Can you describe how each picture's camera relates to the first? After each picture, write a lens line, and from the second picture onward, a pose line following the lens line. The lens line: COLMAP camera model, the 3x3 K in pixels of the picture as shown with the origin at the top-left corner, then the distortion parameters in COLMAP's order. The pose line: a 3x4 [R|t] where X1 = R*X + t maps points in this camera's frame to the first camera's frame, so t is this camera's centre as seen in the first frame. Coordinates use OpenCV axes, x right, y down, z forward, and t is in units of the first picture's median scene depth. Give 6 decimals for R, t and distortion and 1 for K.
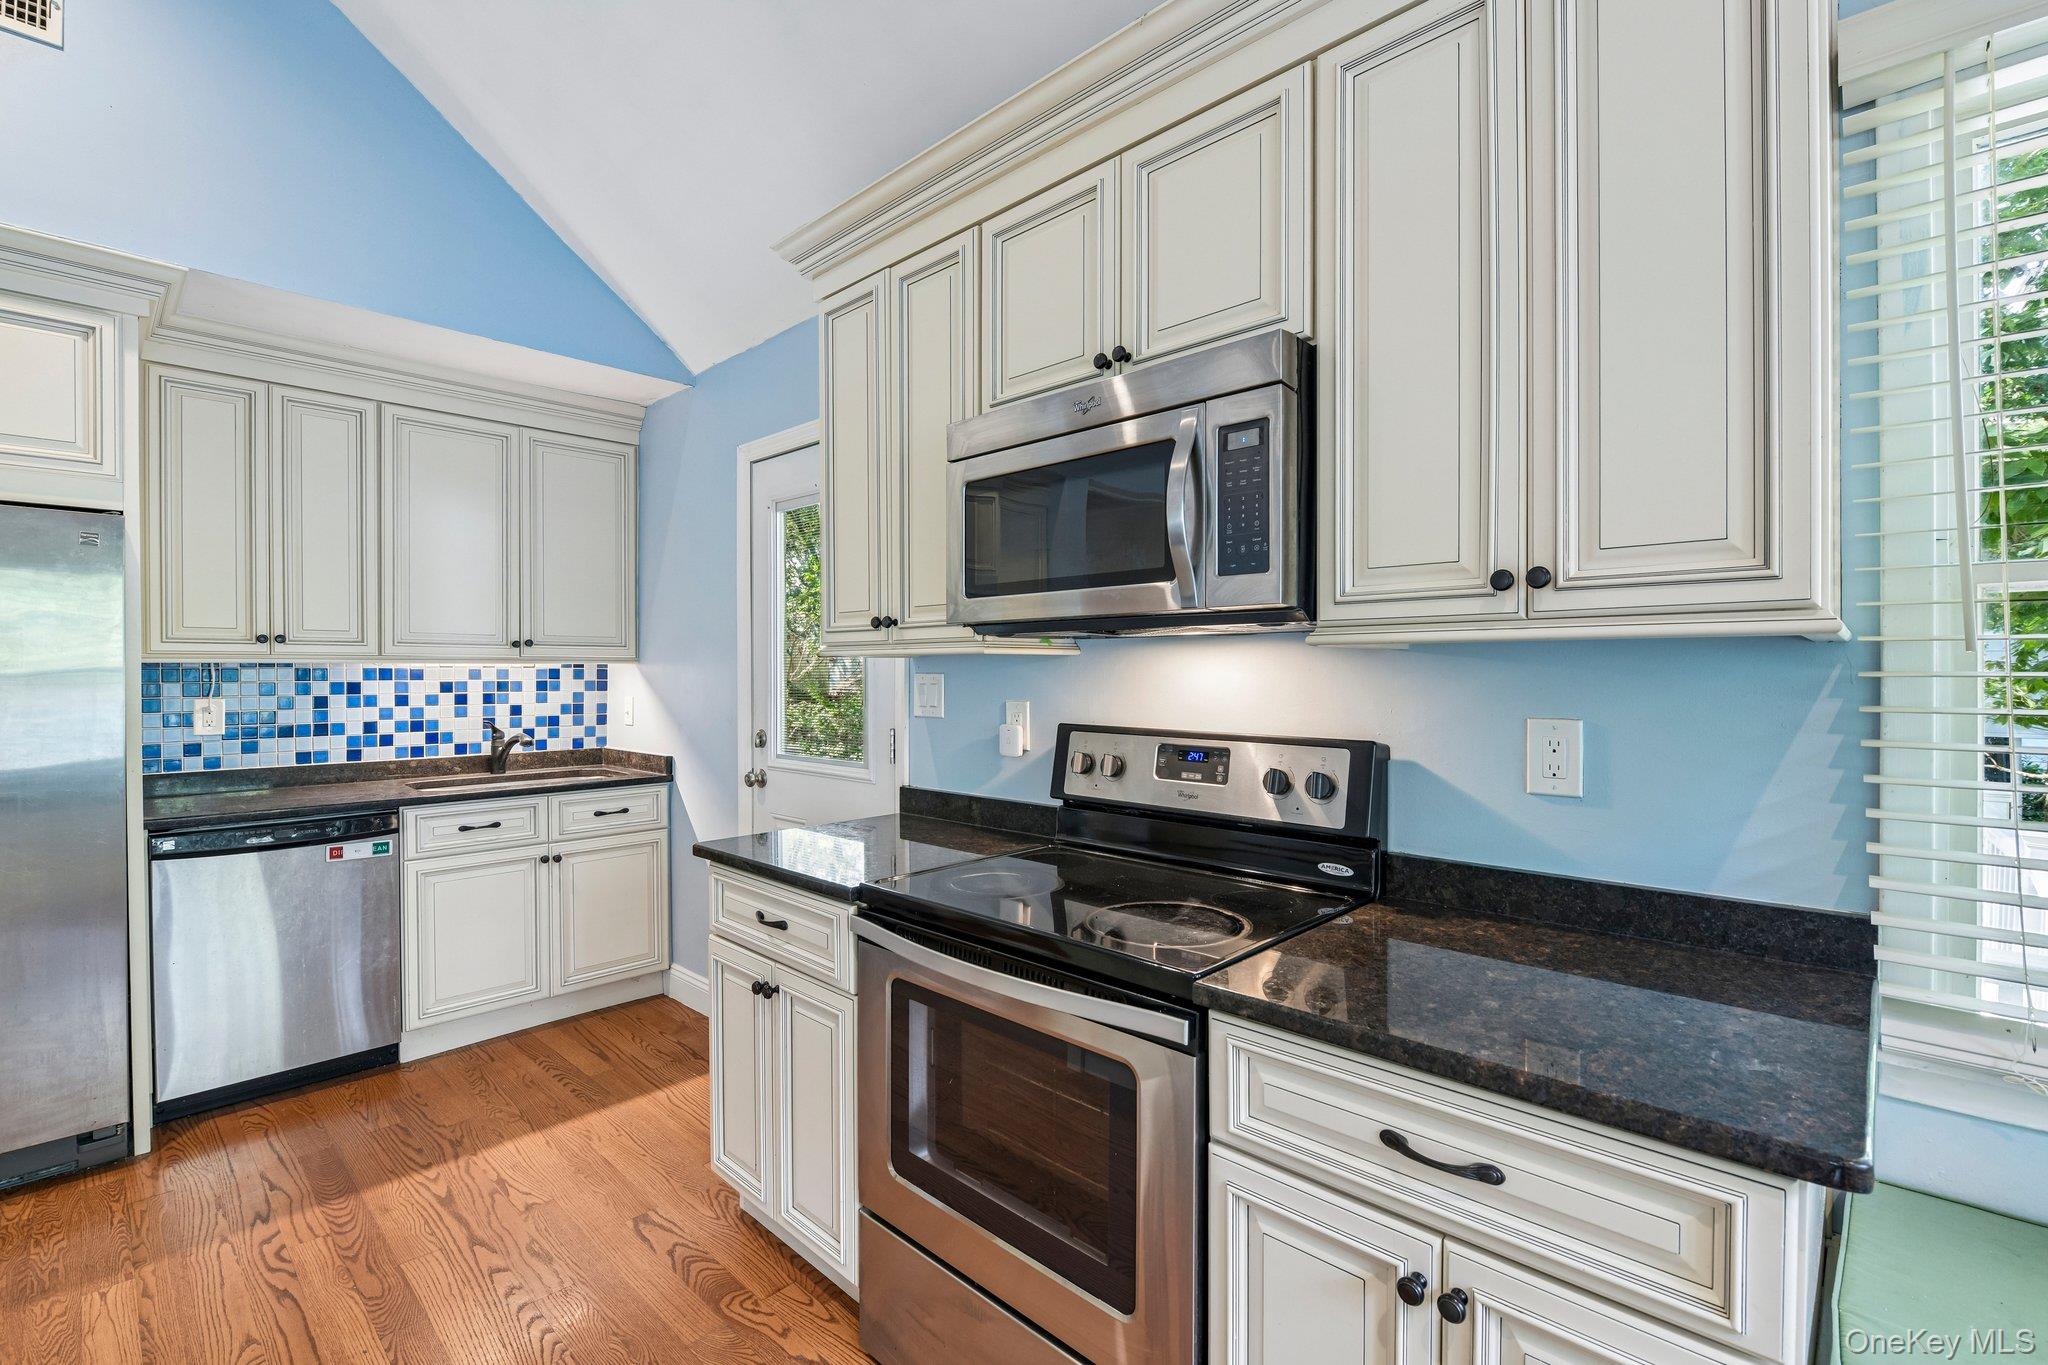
lens RADIAL K [[902.8, 0, 1024.0], [0, 902.8, 682.5], [0, 0, 1]] dist [-0.010731, -0.000224]
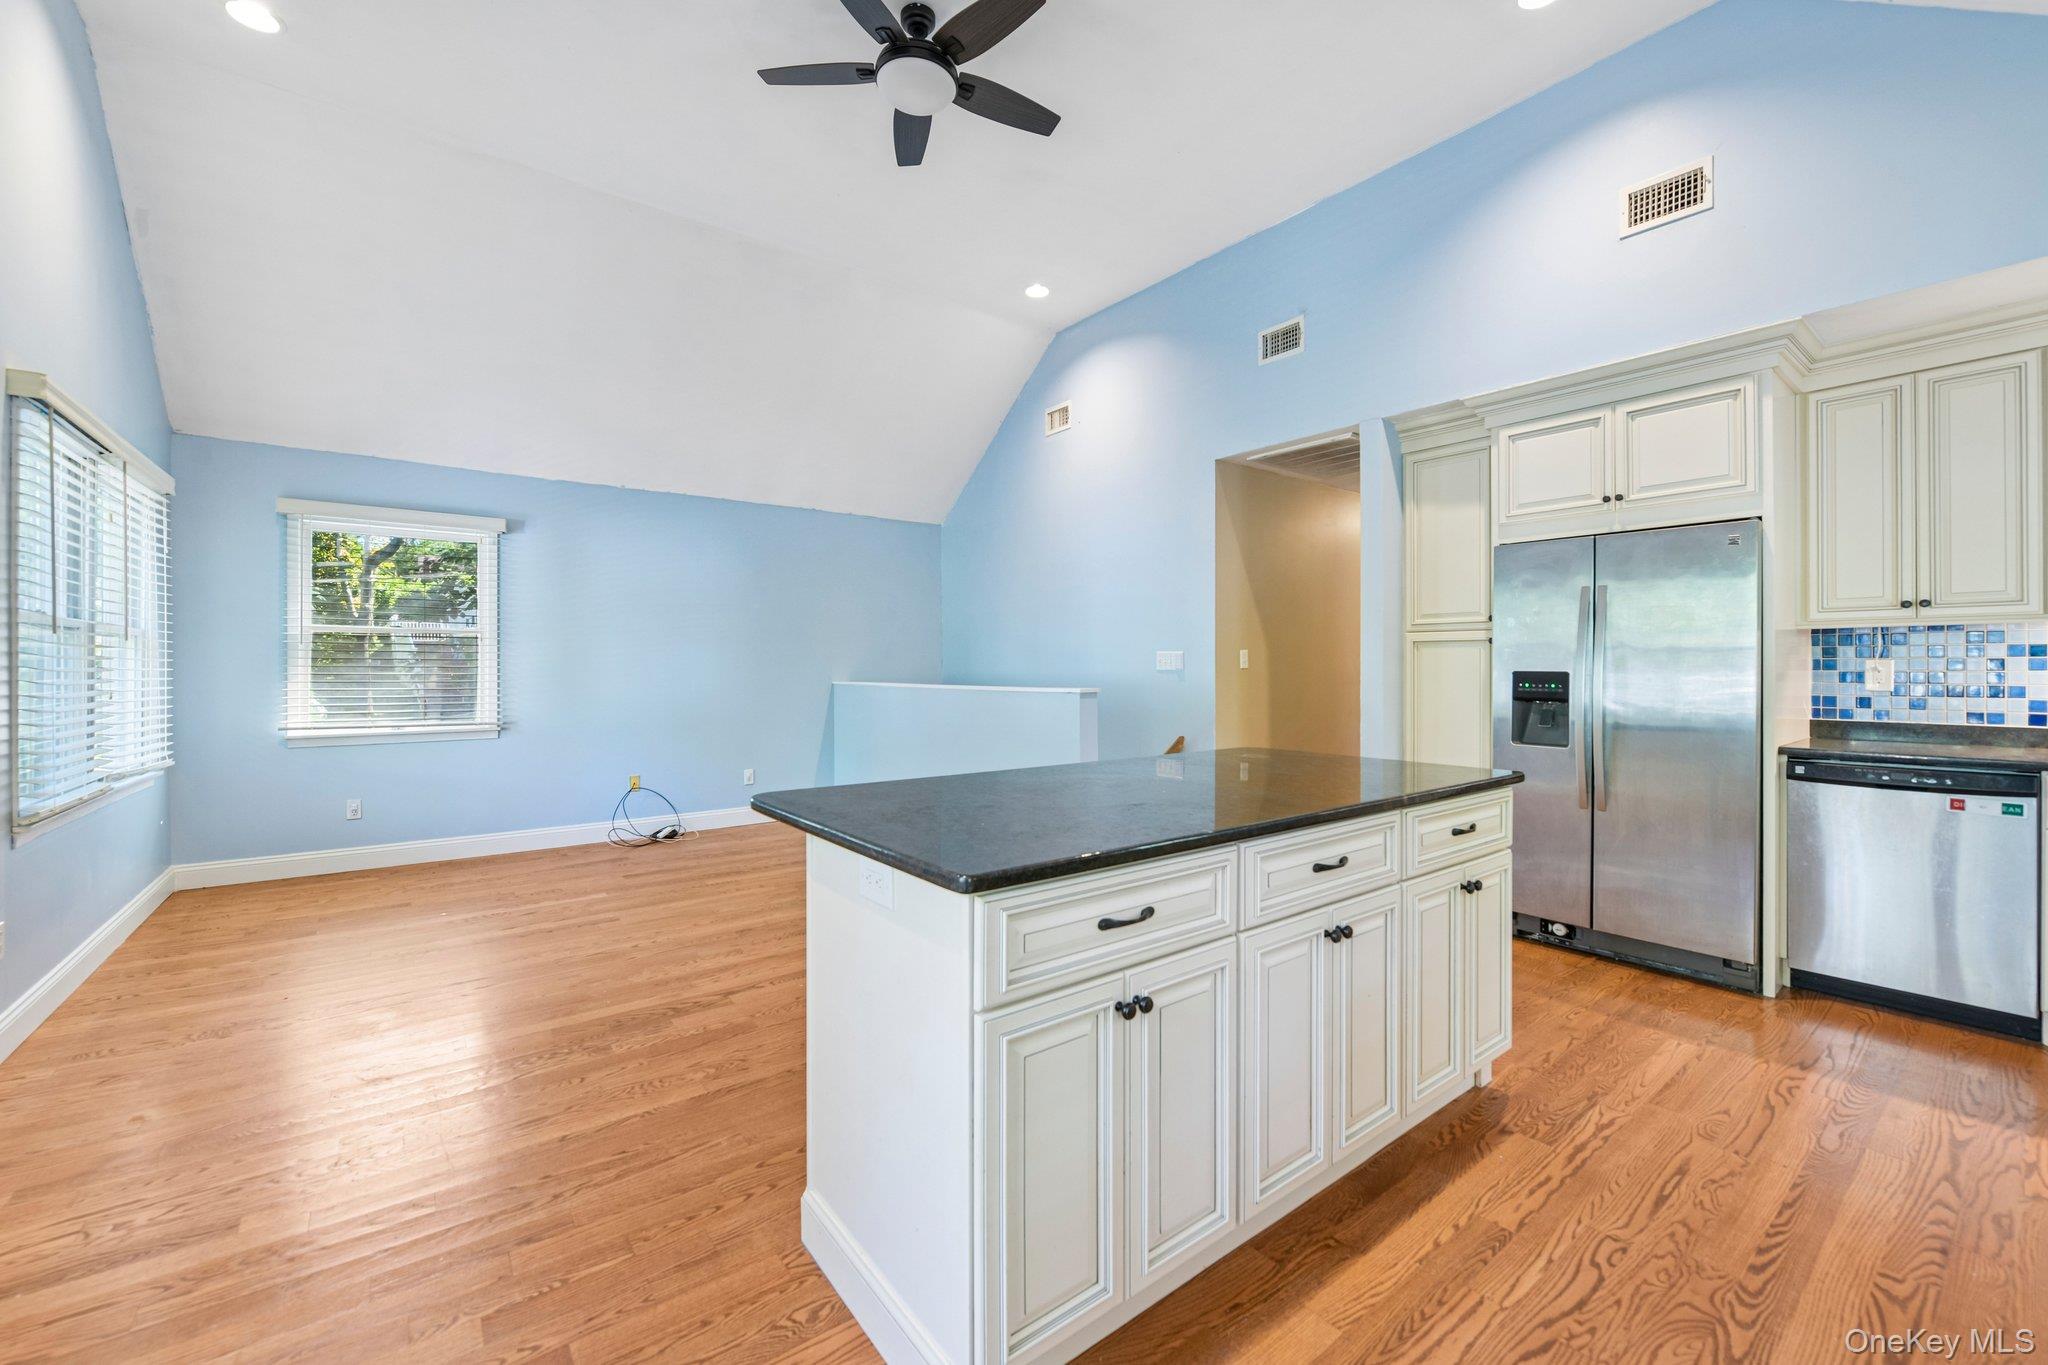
lens RADIAL K [[818.0, 0, 1029.8], [0, 818.0, 665.0], [0, 0, 1]] dist [-0.007532, 0.000001]
pose [[-0.150181, 0.001530, -0.988657, 0.311564], [-0.009305, 0.999952, 0.002961, 0.033878], [0.988615, 0.009644, -0.150160, 0.071336]]
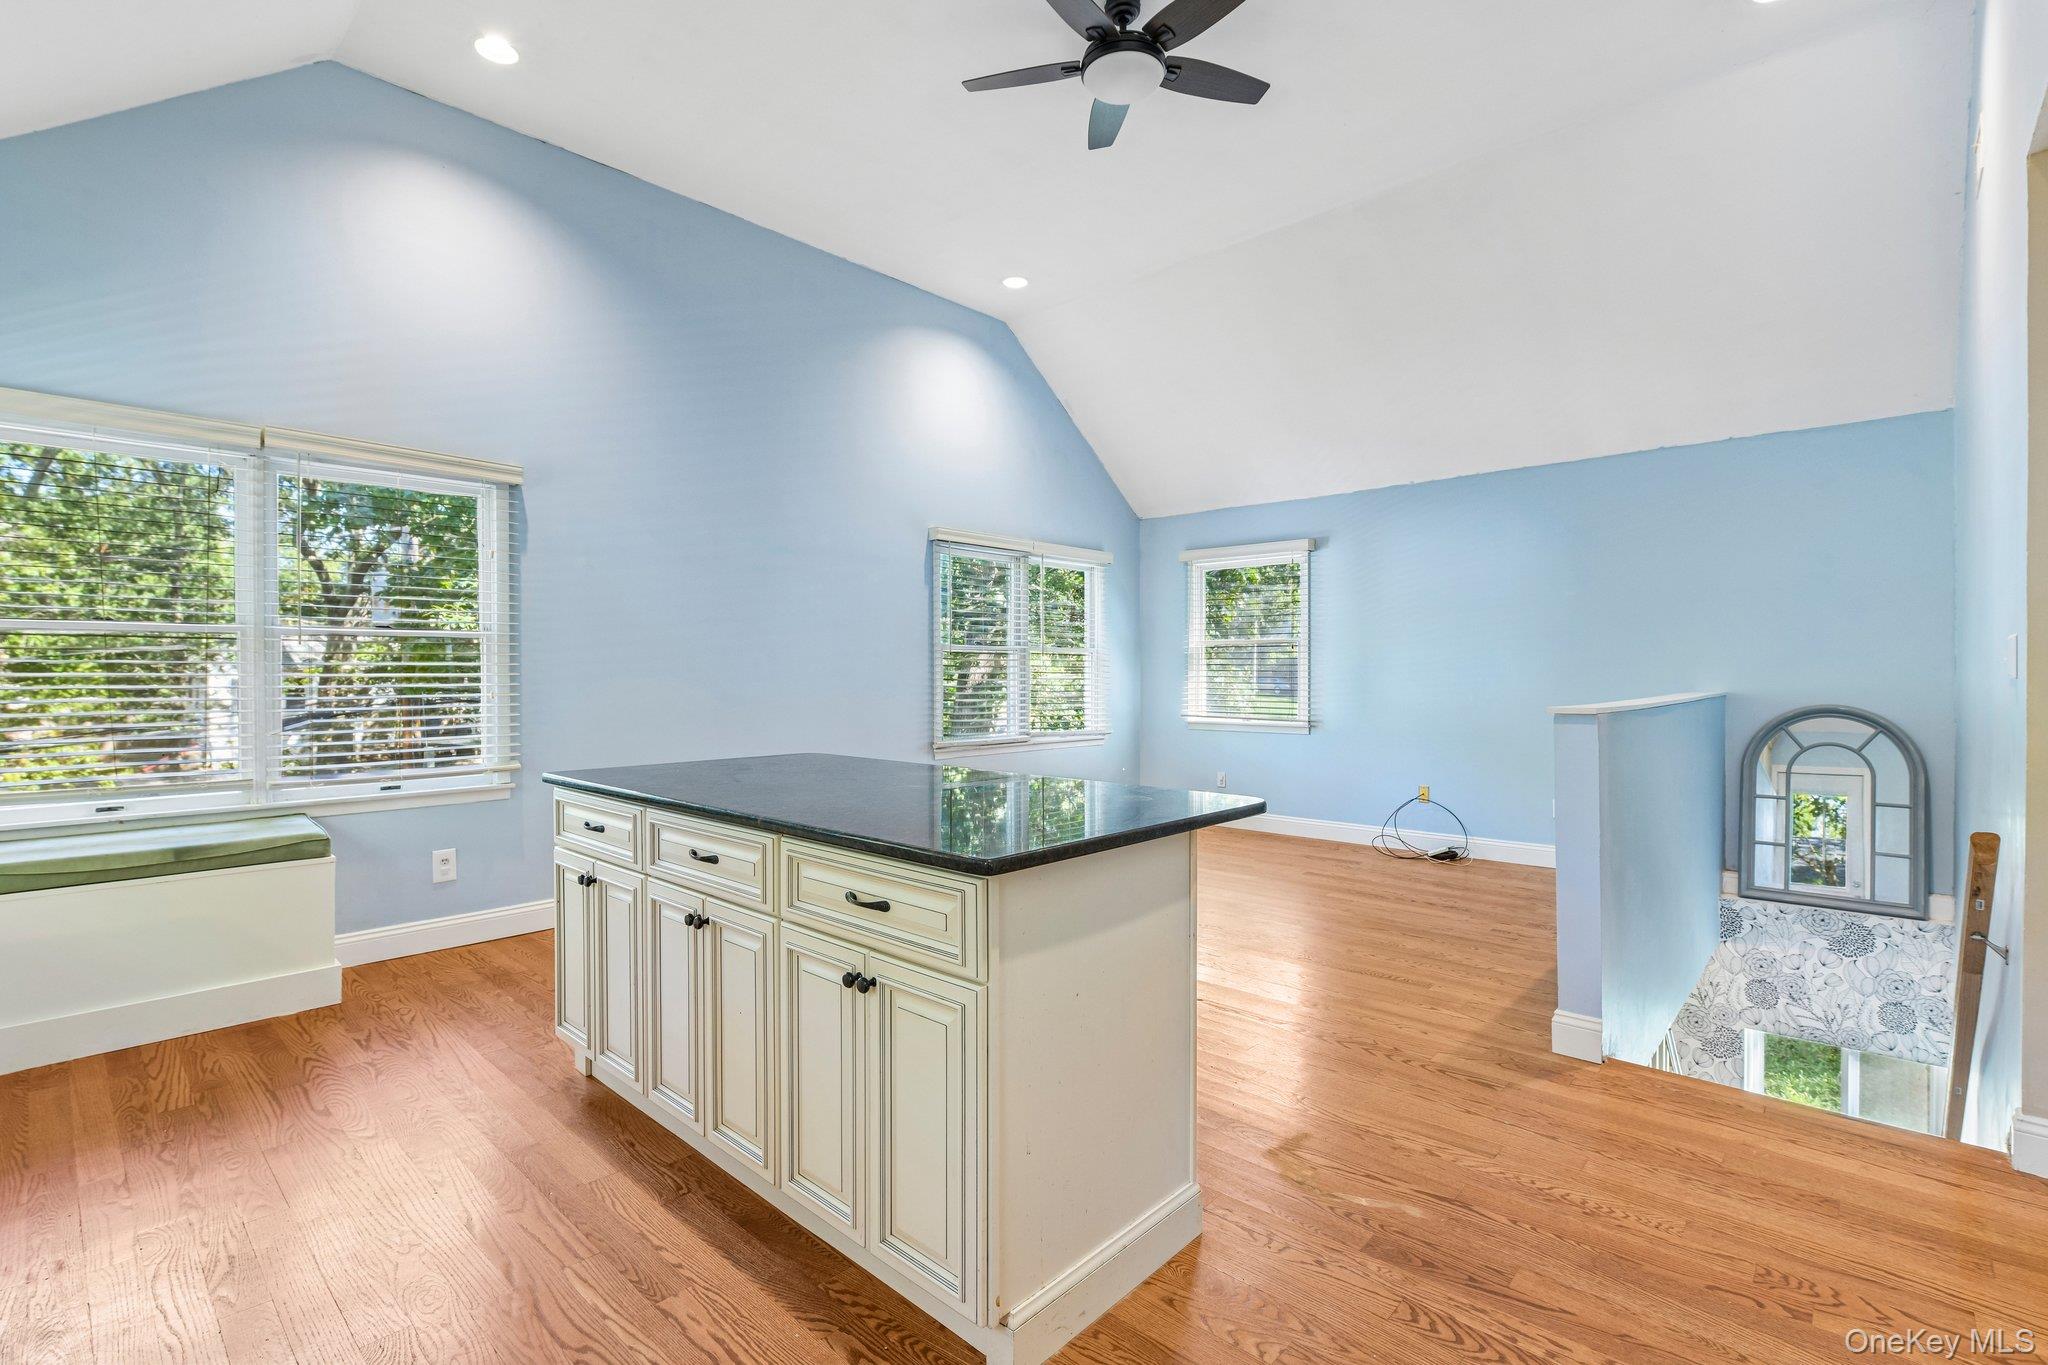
lens RADIAL K [[934.5, 0, 1030.7], [0, 934.5, 670.6], [0, 0, 1]] dist [-0.001329, -0.000596]
pose [[-0.999857, 0.005538, -0.016004, -0.554584], [0.005393, 0.999944, 0.009079, 0.029461], [0.016053, 0.008991, -0.999831, 0.934639]]
